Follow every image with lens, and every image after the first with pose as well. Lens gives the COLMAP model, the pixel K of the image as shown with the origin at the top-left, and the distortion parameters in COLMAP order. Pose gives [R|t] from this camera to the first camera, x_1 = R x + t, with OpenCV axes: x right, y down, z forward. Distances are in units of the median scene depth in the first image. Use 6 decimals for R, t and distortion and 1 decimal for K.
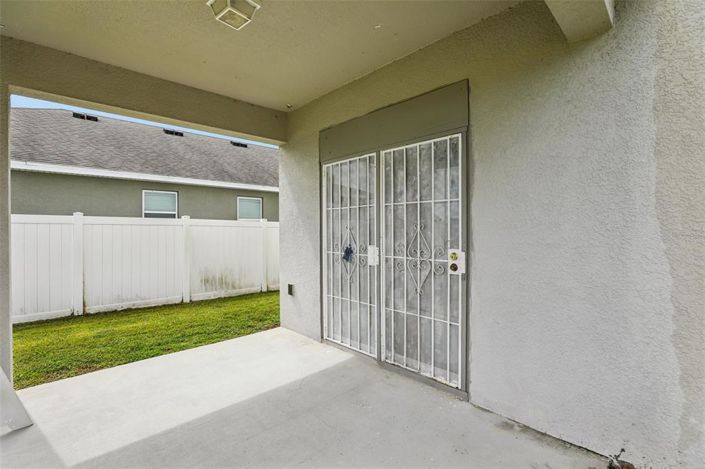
lens RADIAL K [[323.6, 0, 352.5], [0, 323.6, 234.5], [0, 0, 1]] dist [-0.030462, -0.000036]
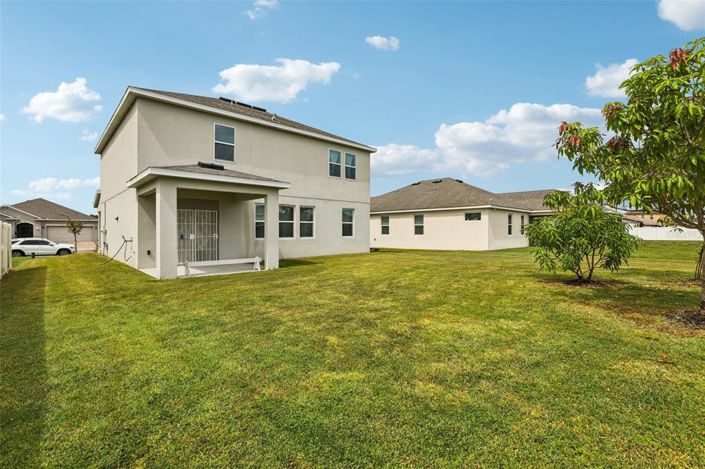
lens RADIAL K [[323.6, 0, 352.5], [0, 323.6, 234.5], [0, 0, 1]] dist [-0.030462, -0.000036]
pose [[0.015188, -0.012250, 0.999810, -1.724709], [0.012265, 0.999852, 0.012065, 0.007295], [-0.999809, 0.012080, 0.015336, -0.441566]]
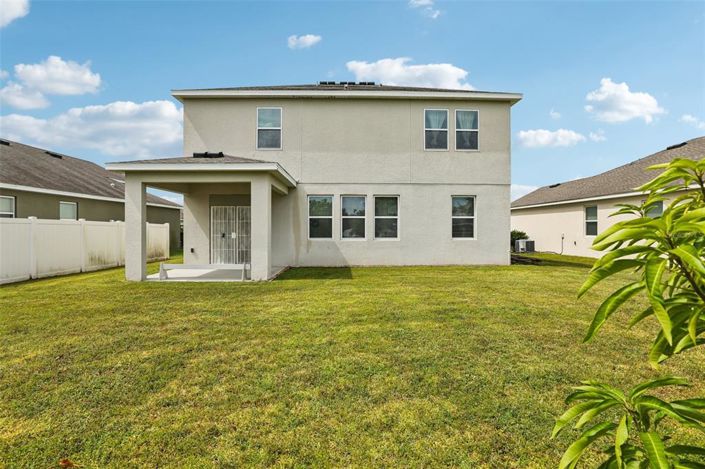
lens RADIAL K [[338.3, 0, 353.1], [0, 338.3, 227.2], [0, 0, 1]] dist [-0.032425, 0.000098]
pose [[0.687153, 0.003981, 0.726502, -0.800082], [0.006938, 0.999903, -0.012042, 0.013665], [-0.726479, 0.013316, 0.687059, -1.154755]]
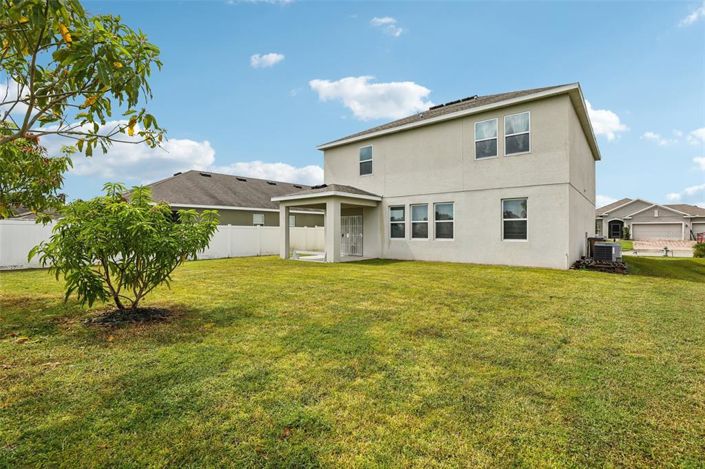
lens RADIAL K [[323.6, 0, 352.5], [0, 323.6, 234.5], [0, 0, 1]] dist [-0.030462, -0.000036]
pose [[0.996556, -0.003054, 0.082872, -0.138742], [0.003096, 0.999995, -0.000377, 0.023296], [-0.082870, 0.000633, 0.996560, -2.006412]]
